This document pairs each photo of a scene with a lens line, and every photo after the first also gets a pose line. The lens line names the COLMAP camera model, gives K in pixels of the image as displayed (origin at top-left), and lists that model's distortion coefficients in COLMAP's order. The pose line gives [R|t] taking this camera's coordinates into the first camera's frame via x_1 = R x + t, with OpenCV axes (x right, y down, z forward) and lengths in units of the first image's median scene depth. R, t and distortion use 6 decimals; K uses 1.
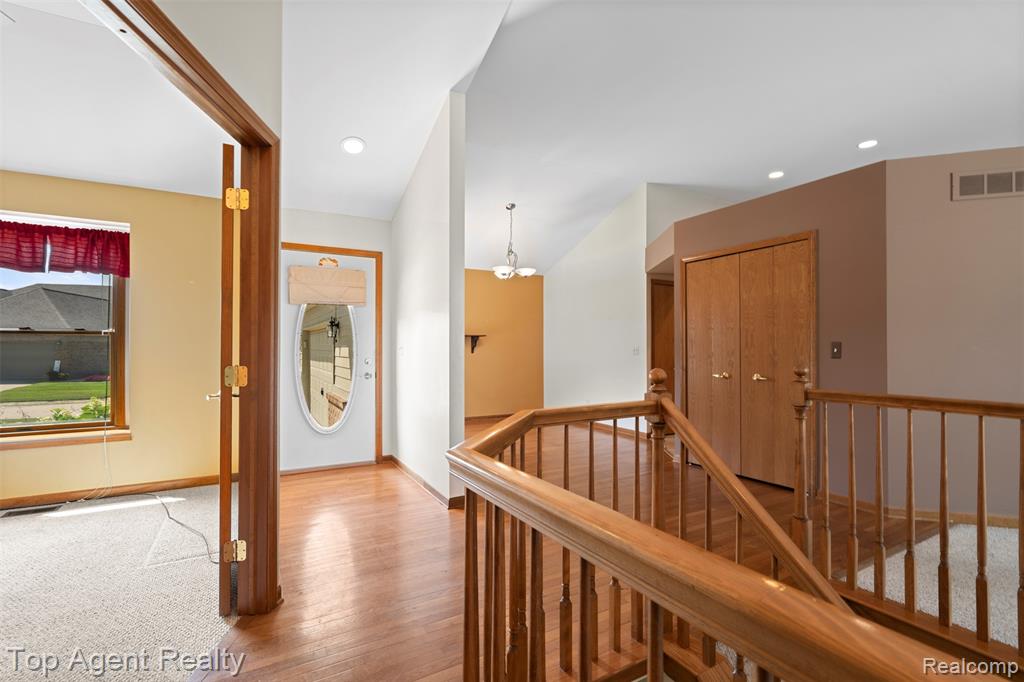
lens RADIAL K [[467.8, 0, 511.6], [0, 467.8, 344.8], [0, 0, 1]] dist [-0.004722, 0.000090]
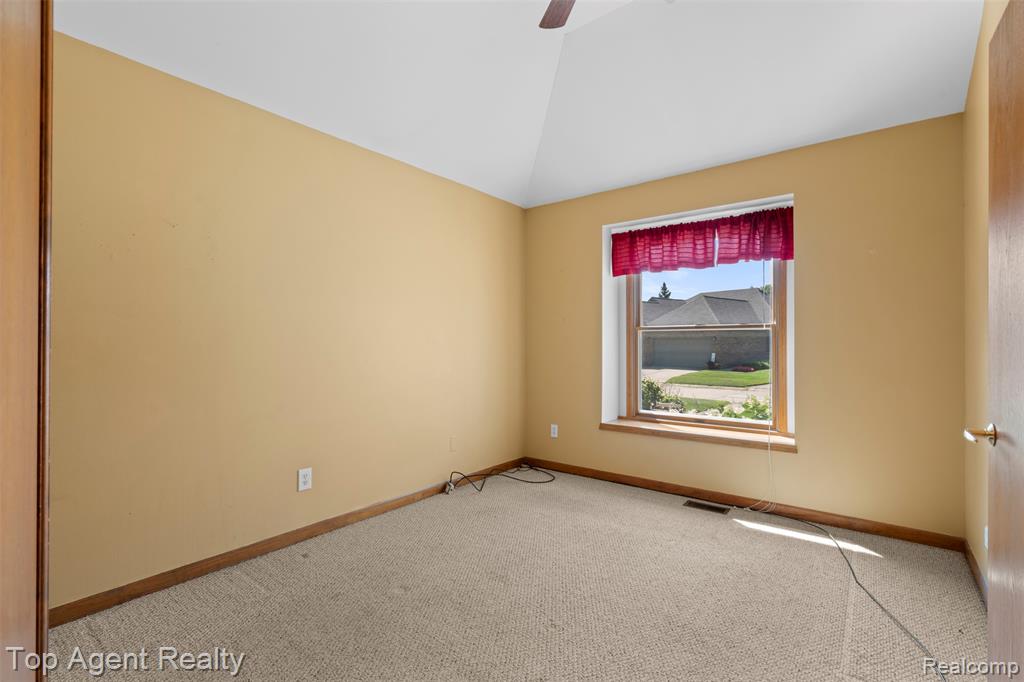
lens RADIAL K [[467.8, 0, 511.6], [0, 467.8, 342.1], [0, 0, 1]] dist [-0.004722, 0.000090]
pose [[0.382810, -0.001122, -0.923826, -0.239465], [0.005653, 0.999983, 0.001128, 0.002870], [0.923810, -0.005655, 0.382810, 0.210895]]
